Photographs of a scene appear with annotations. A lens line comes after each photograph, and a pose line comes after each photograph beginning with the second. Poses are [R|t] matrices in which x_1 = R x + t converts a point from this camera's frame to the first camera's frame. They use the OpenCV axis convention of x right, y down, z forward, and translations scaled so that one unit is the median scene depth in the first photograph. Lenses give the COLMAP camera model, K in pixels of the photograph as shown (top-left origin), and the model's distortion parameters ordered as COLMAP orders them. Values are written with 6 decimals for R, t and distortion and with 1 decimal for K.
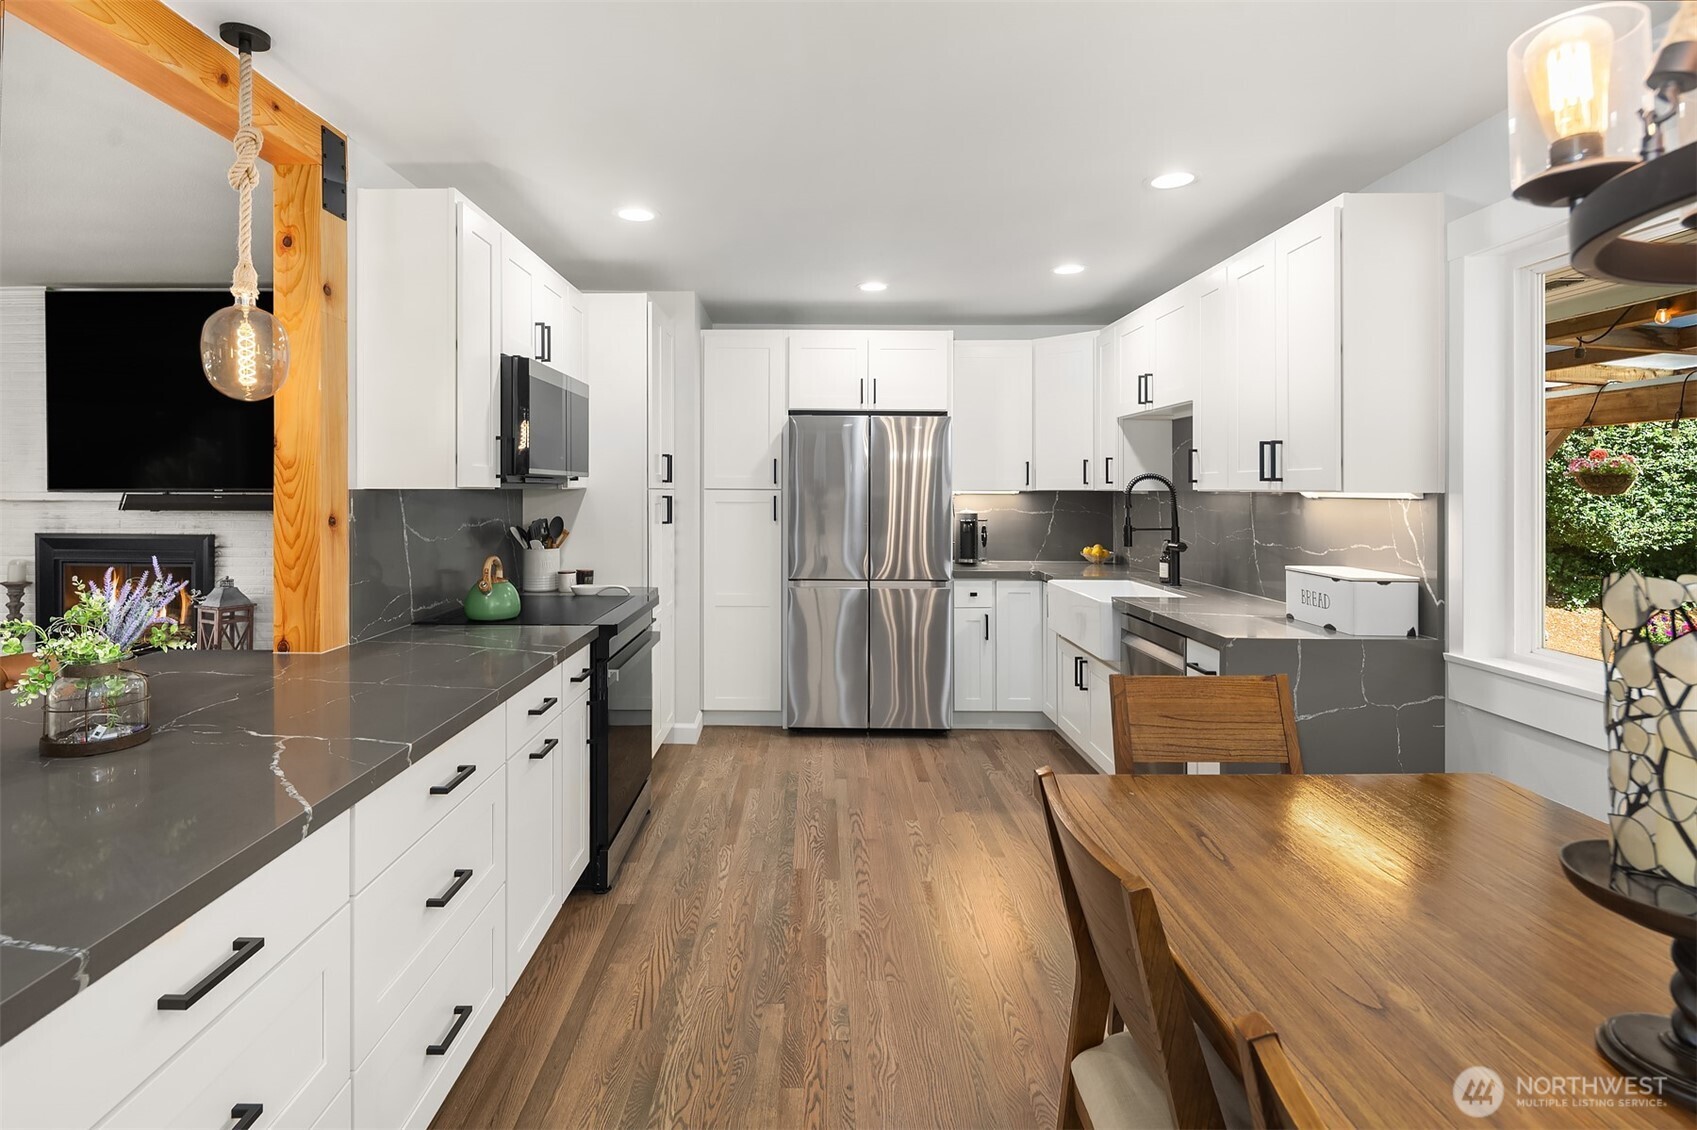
lens RADIAL K [[834.5, 0, 826.6], [0, 834.5, 474.4], [0, 0, 1]] dist [-0.000404, -0.000223]
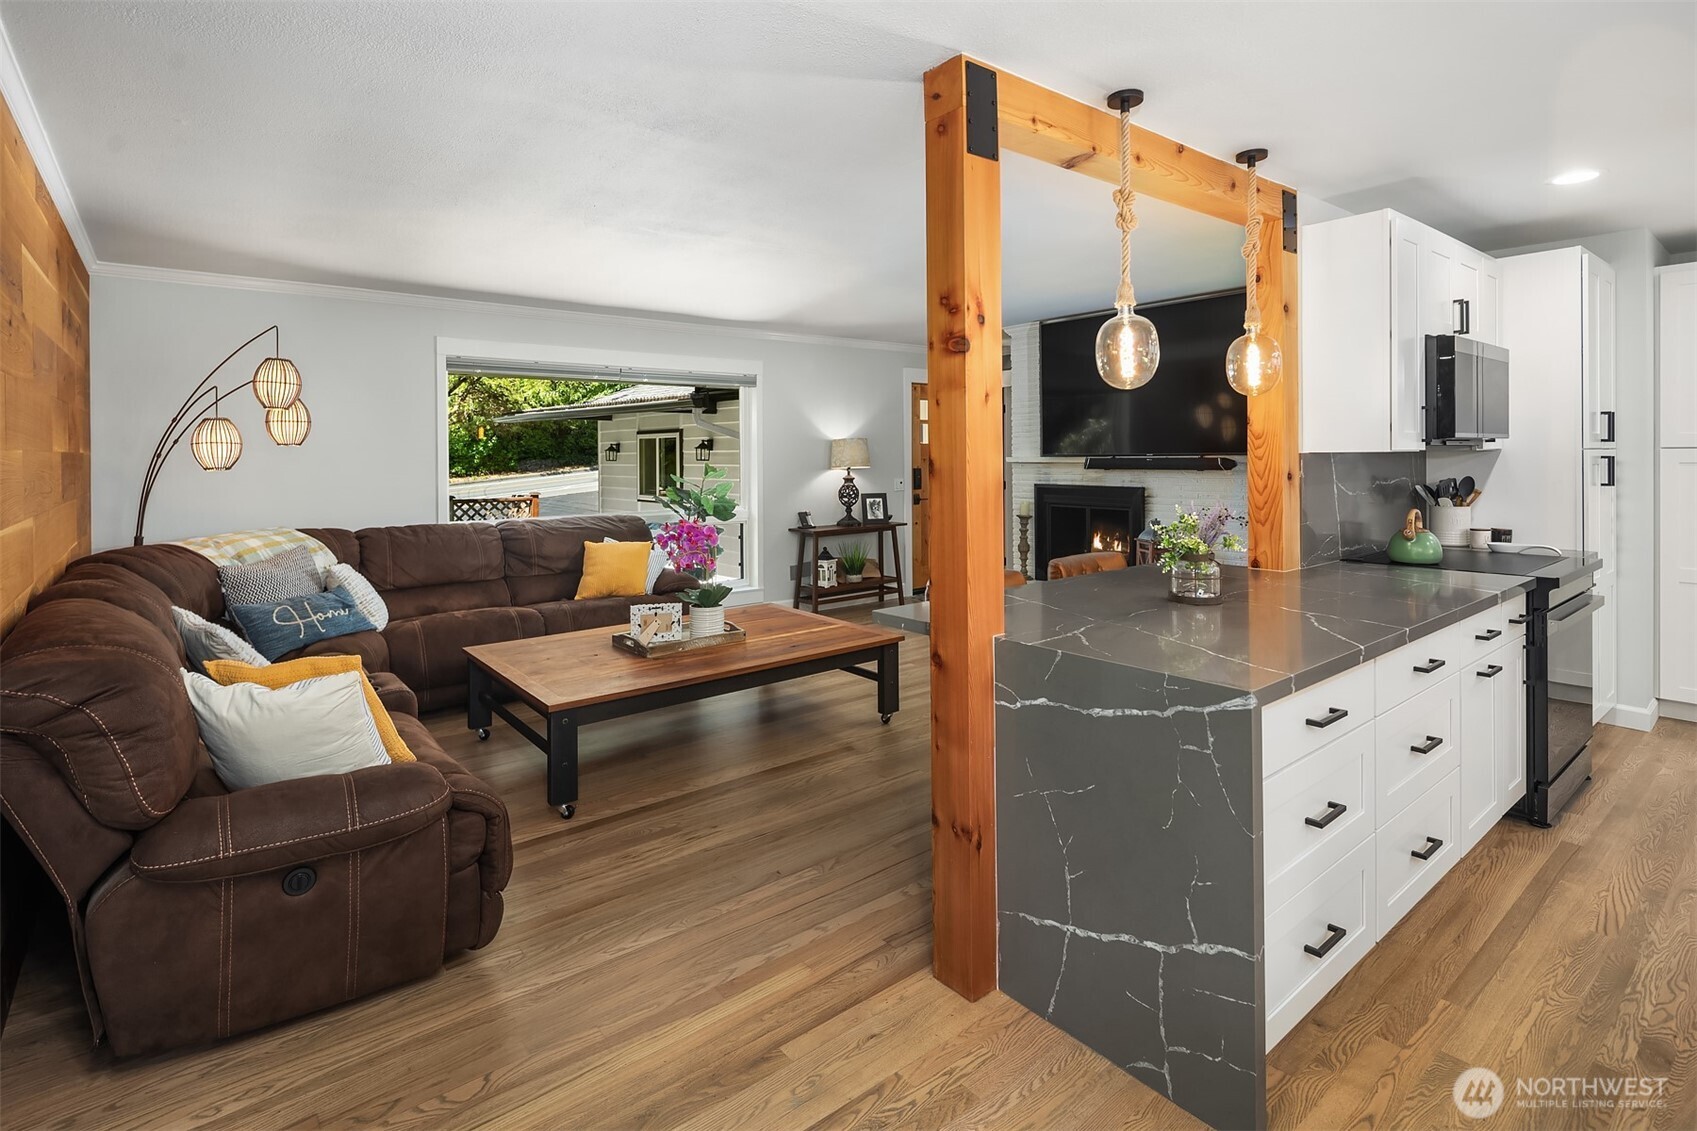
lens RADIAL K [[824.8, 0, 801.4], [0, 824.8, 465.4], [0, 0, 1]] dist [-0.001137, -0.001306]
pose [[0.598556, 0.000534, -0.801081, 0.008174], [0.026630, 0.999434, 0.020564, -0.008272], [0.800639, -0.033641, 0.598202, -0.332645]]
